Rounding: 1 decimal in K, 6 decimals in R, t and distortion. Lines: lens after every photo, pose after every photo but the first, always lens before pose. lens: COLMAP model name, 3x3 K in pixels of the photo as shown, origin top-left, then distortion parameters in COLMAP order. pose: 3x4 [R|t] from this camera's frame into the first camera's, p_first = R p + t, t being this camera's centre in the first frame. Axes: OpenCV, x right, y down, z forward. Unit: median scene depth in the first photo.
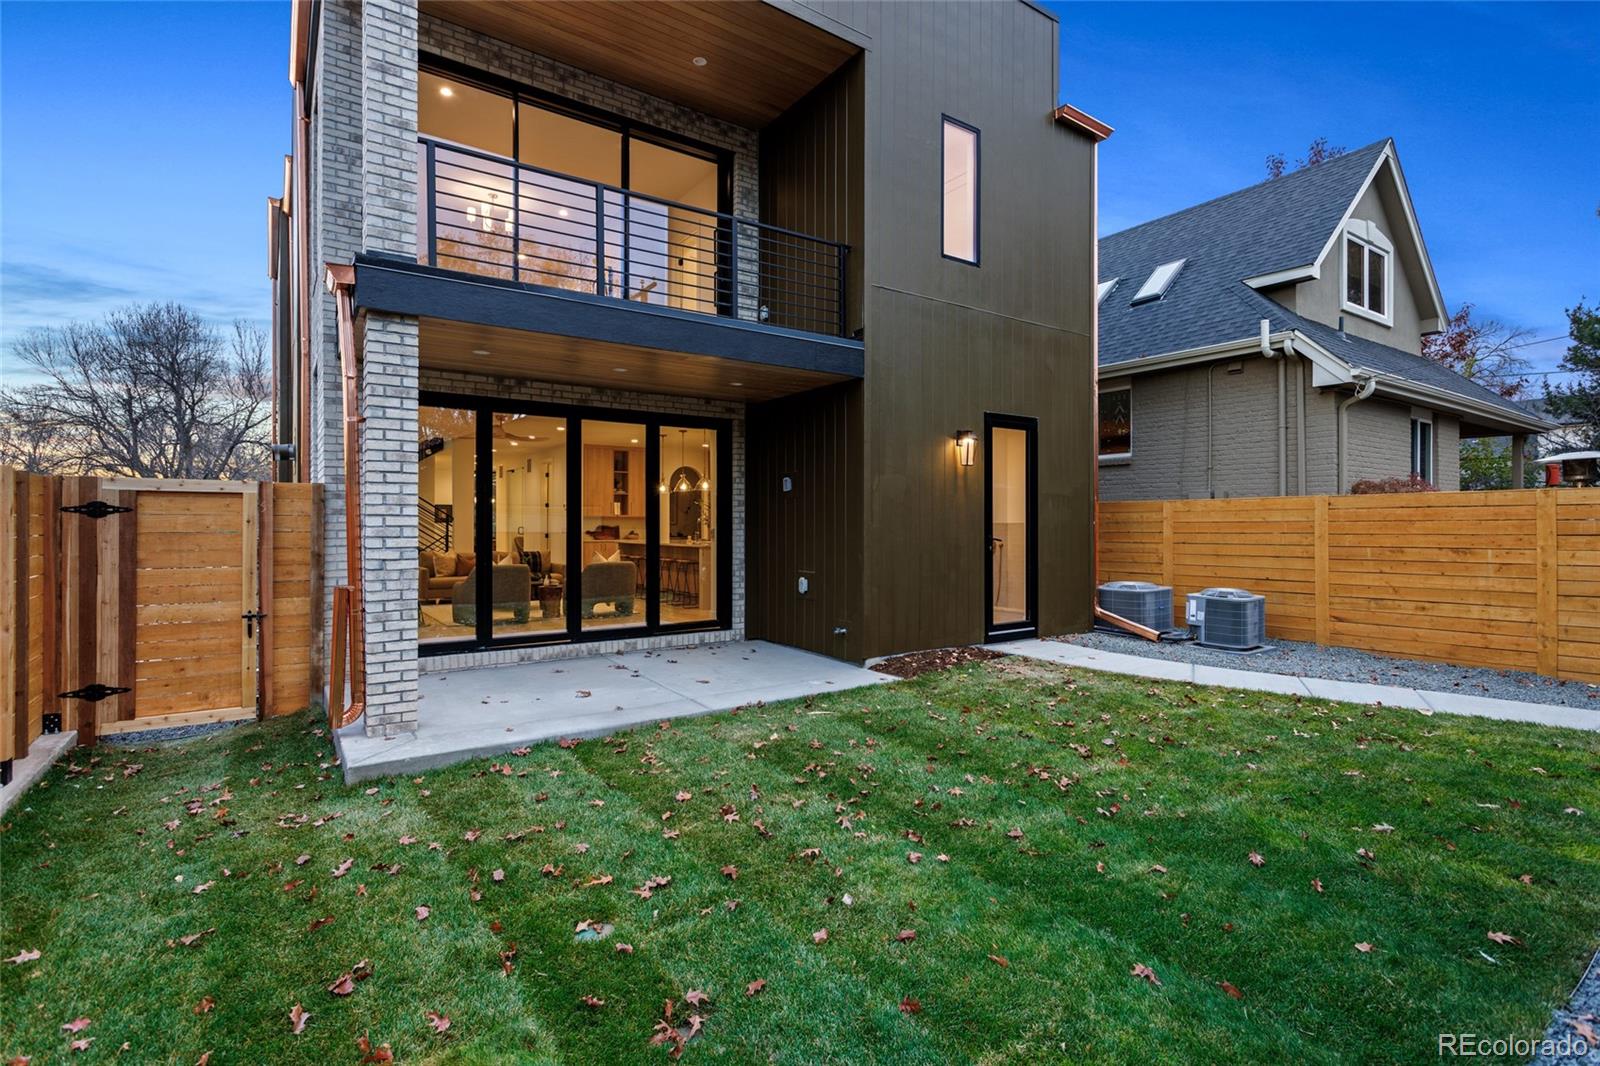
lens RADIAL K [[770.3, 0, 802.2], [0, 770.3, 528.9], [0, 0, 1]] dist [0.000066, 0.000001]
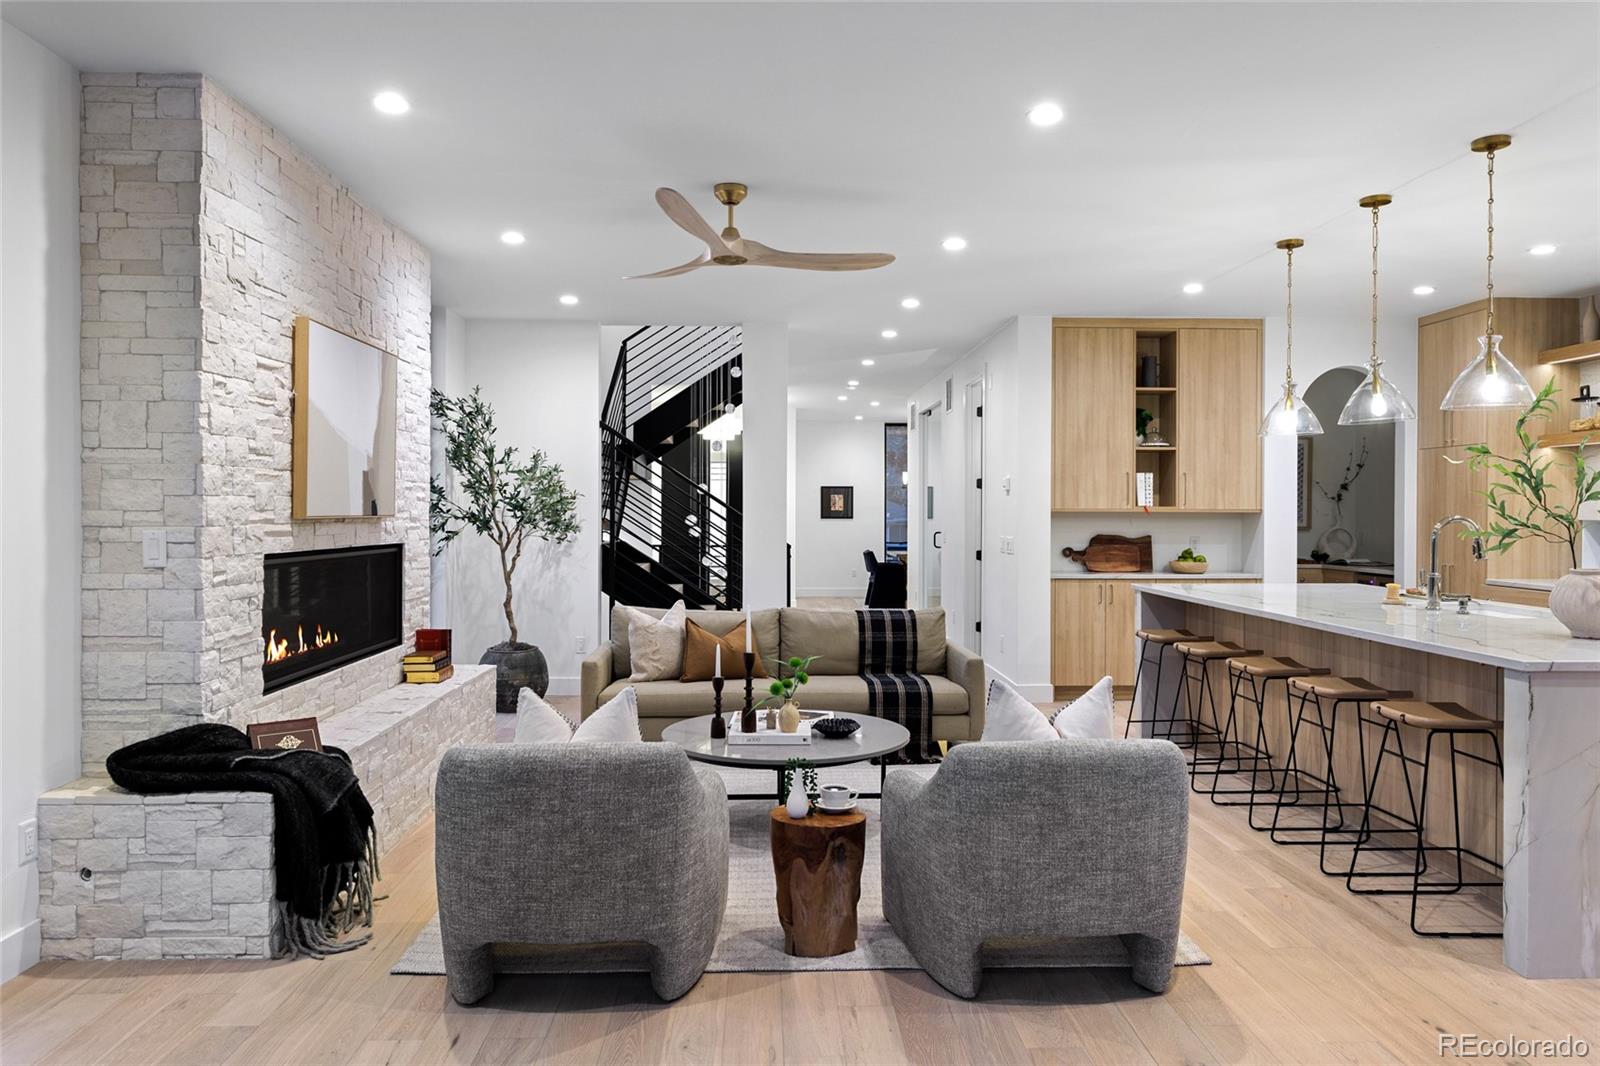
lens RADIAL K [[1149.3, 0, 799.8], [0, 1149.3, 527.5], [0, 0, 1]] dist [-0.002502, -0.000222]
pose [[0.847965, 0.003277, -0.530042, -0.088980], [-0.001370, 0.999991, 0.003991, -0.009910], [0.530051, -0.002658, 0.847962, 0.446273]]
